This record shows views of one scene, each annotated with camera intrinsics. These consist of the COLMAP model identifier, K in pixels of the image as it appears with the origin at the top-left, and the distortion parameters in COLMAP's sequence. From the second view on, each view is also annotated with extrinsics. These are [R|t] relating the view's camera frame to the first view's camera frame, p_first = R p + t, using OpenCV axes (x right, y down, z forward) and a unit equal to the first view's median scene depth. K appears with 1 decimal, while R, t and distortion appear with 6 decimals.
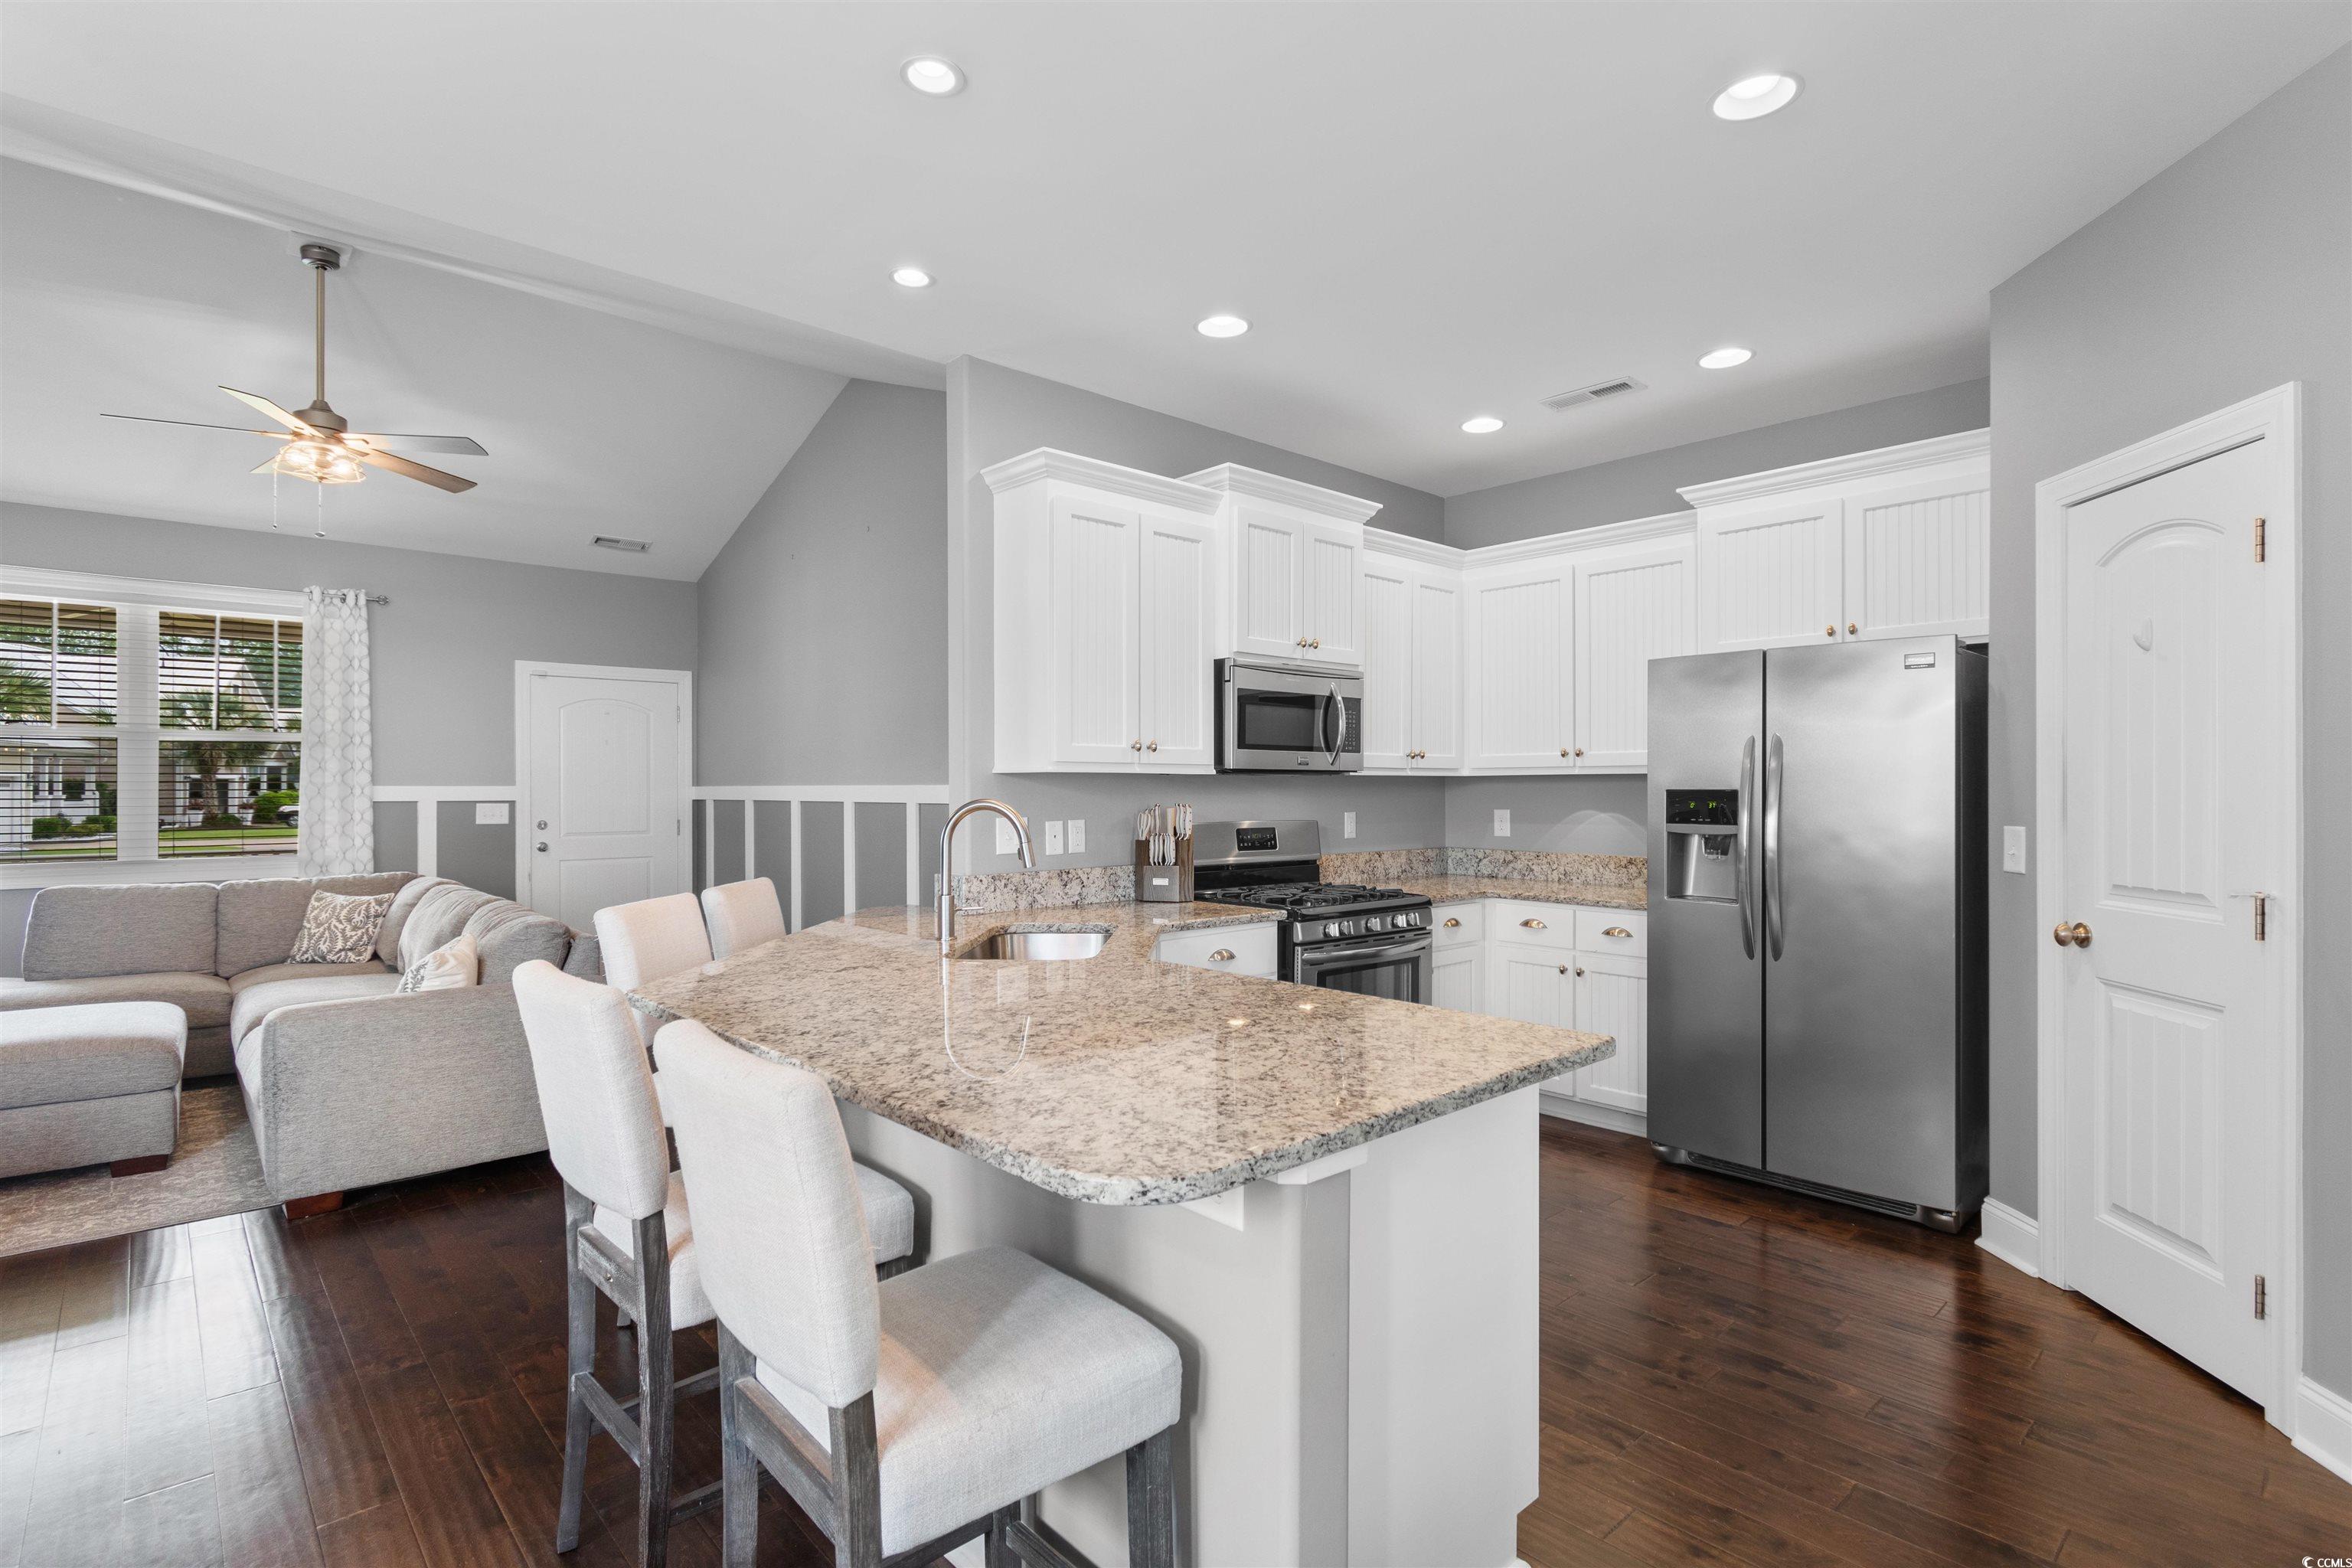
lens RADIAL K [[1144.1, 0, 1186.5], [0, 1144.1, 789.4], [0, 0, 1]] dist [0.006677, -0.002145]
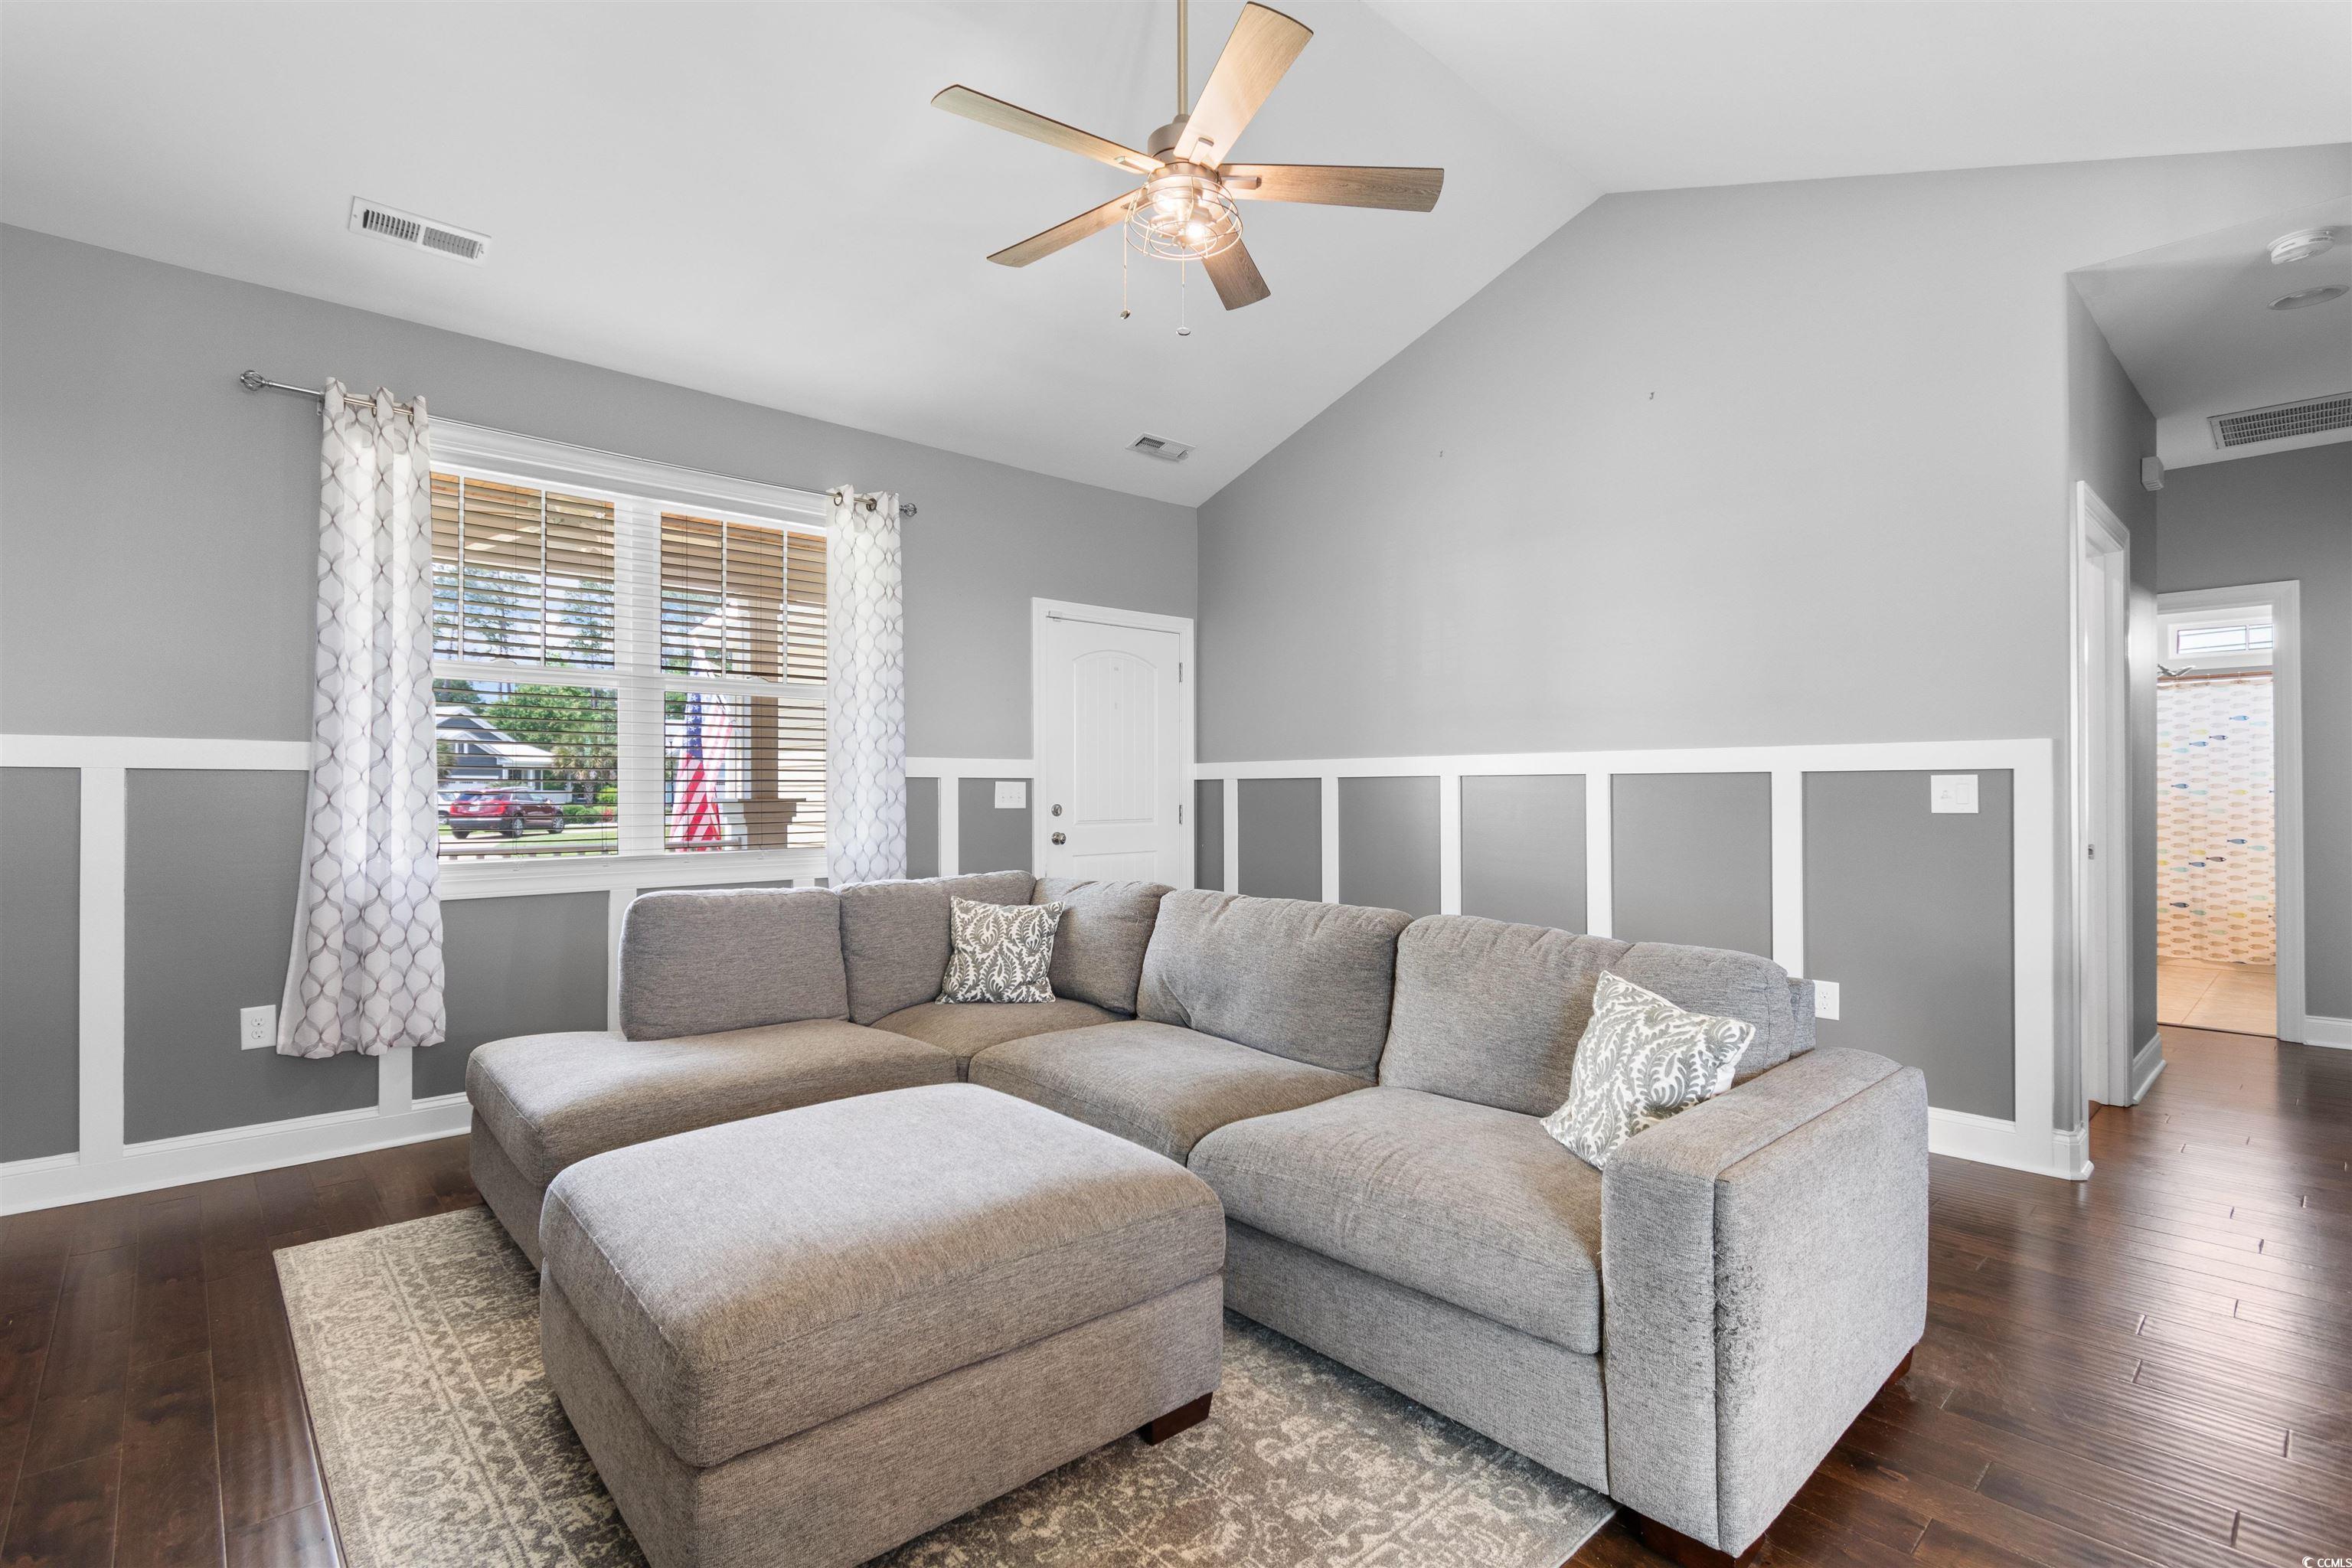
lens RADIAL K [[1087.6, 0, 1171.1], [0, 1087.6, 788.2], [0, 0, 1]] dist [-0.000408, 0.000059]
pose [[0.999984, -0.002485, 0.005116, -0.778600], [0.002500, 0.999992, -0.003034, 0.029736], [-0.005108, 0.003047, 0.999982, 0.416223]]
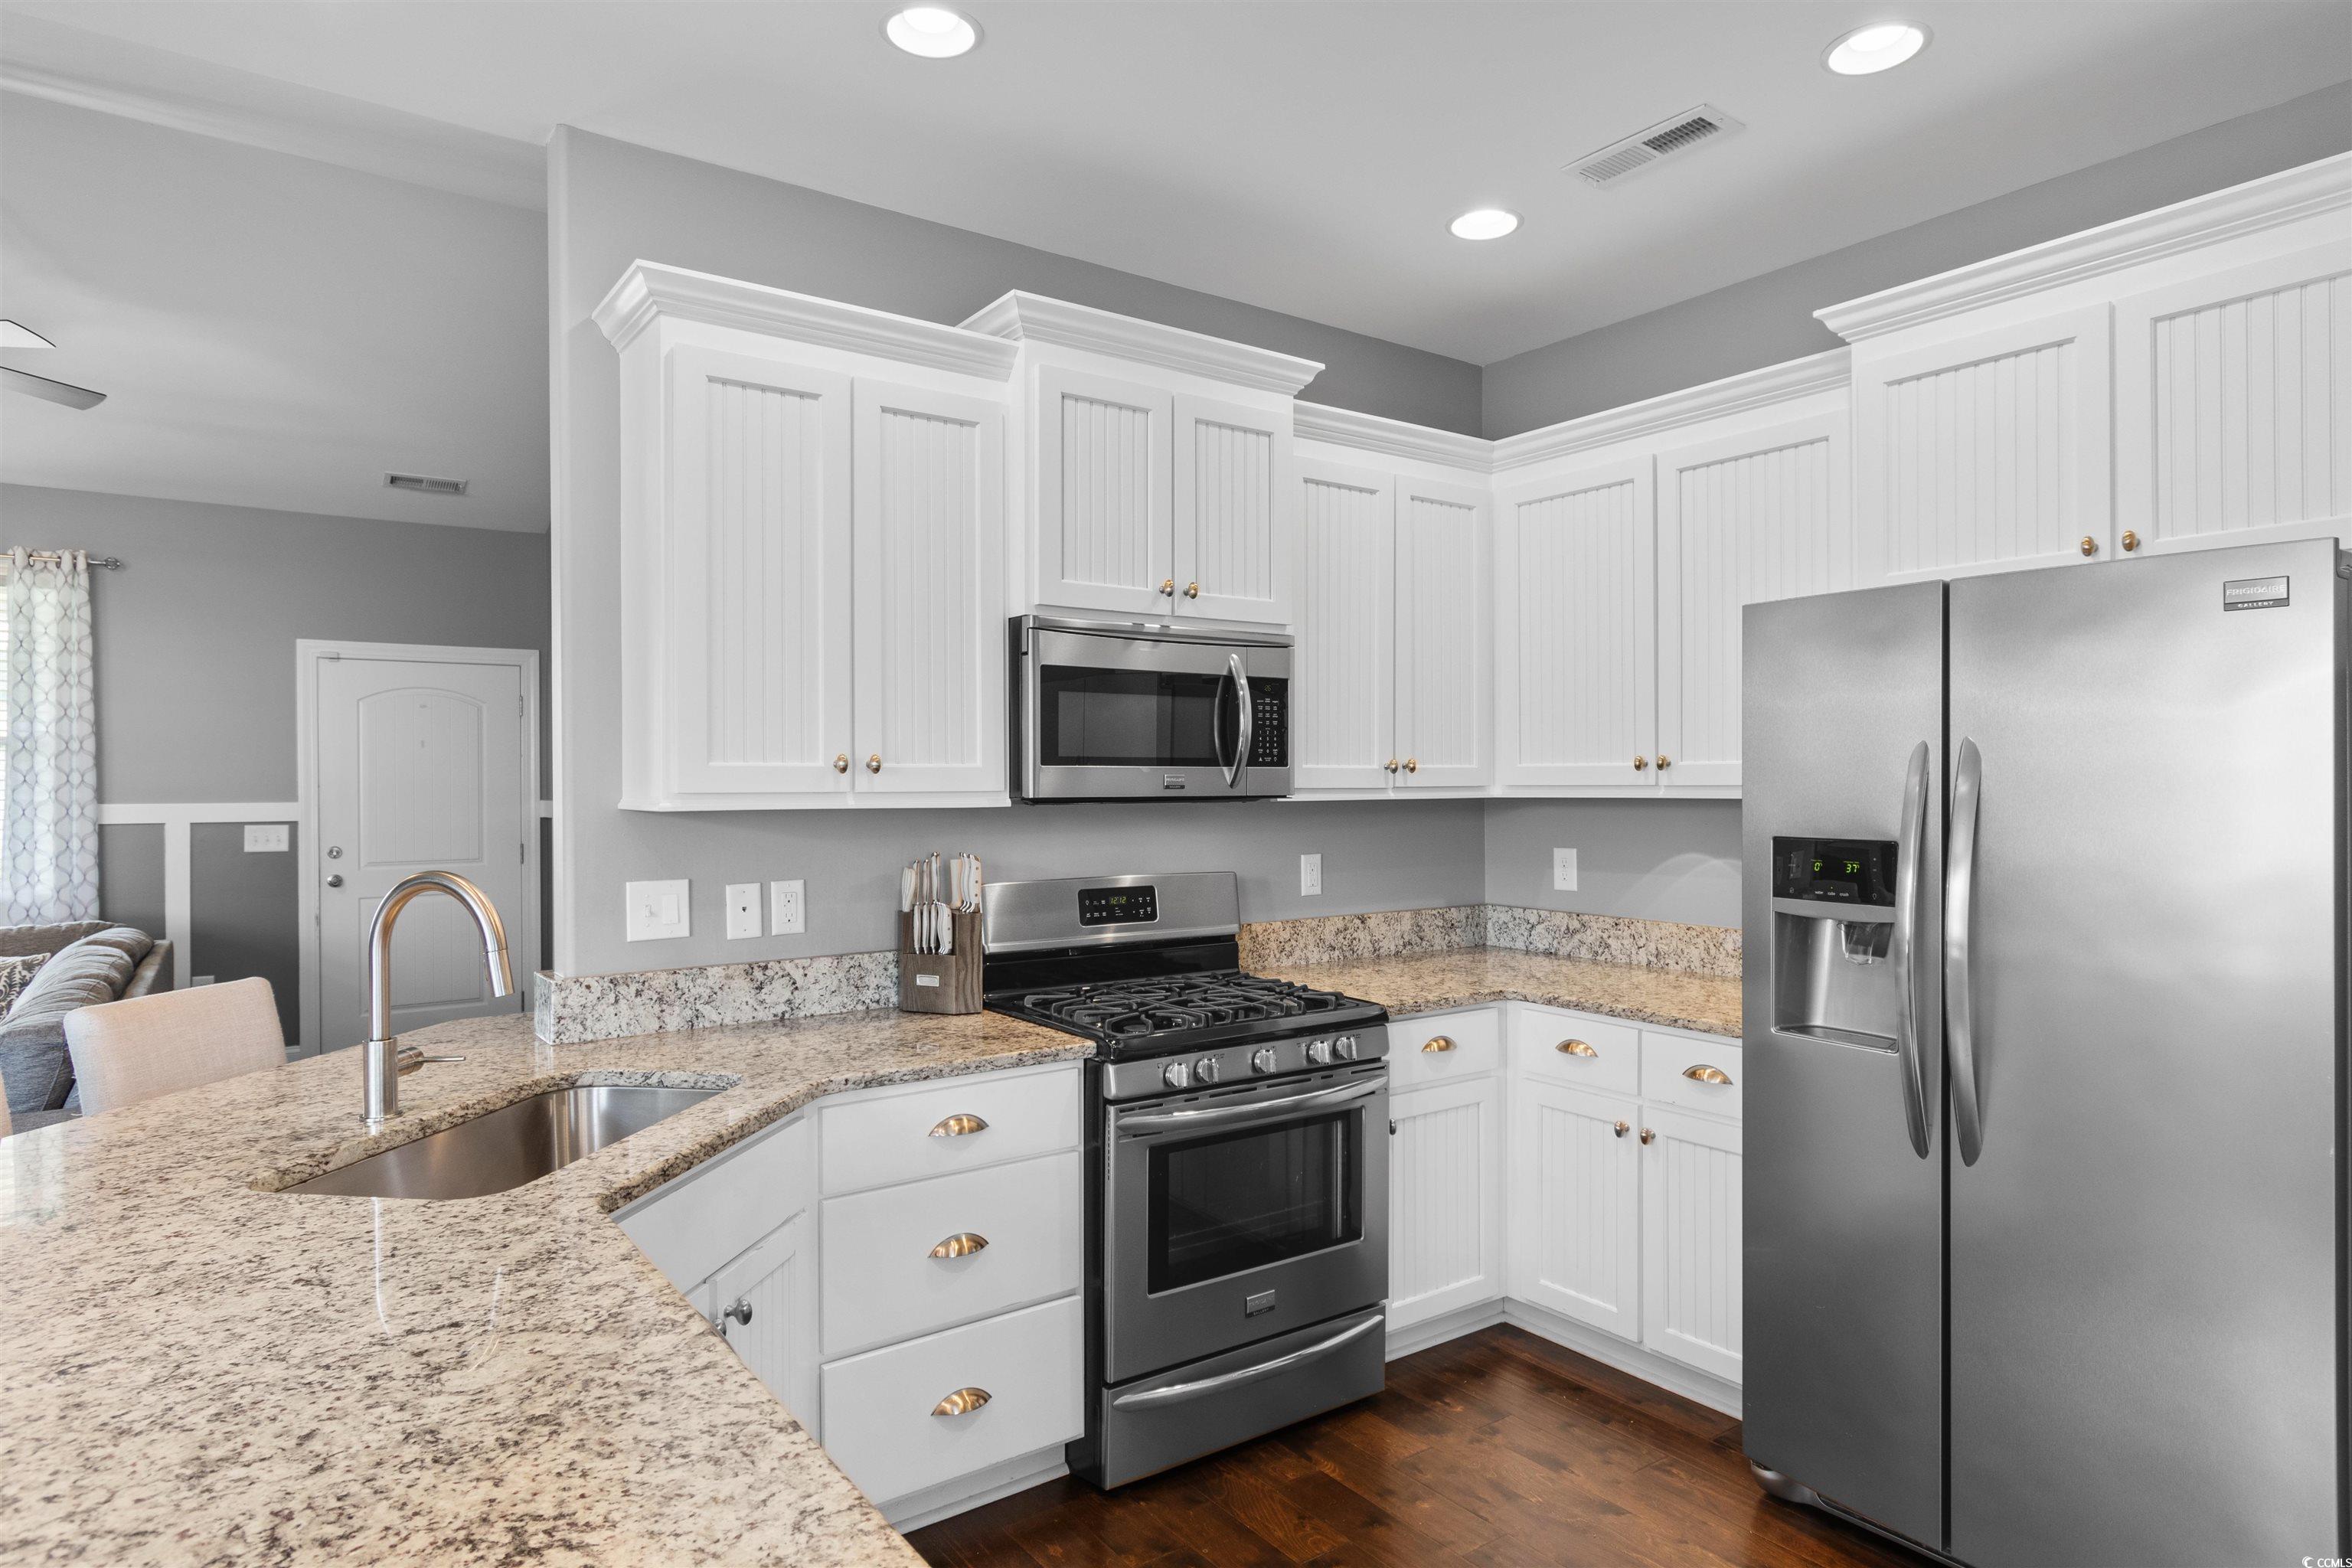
lens RADIAL K [[1350.9, 0, 1187.1], [0, 1350.9, 782.7], [0, 0, 1]] dist [0.006578, -0.000548]
pose [[0.992784, -0.002649, -0.119888, 0.183155], [0.002659, 0.999996, -0.000072, -0.022828], [0.119887, -0.000247, 0.992787, 0.265140]]
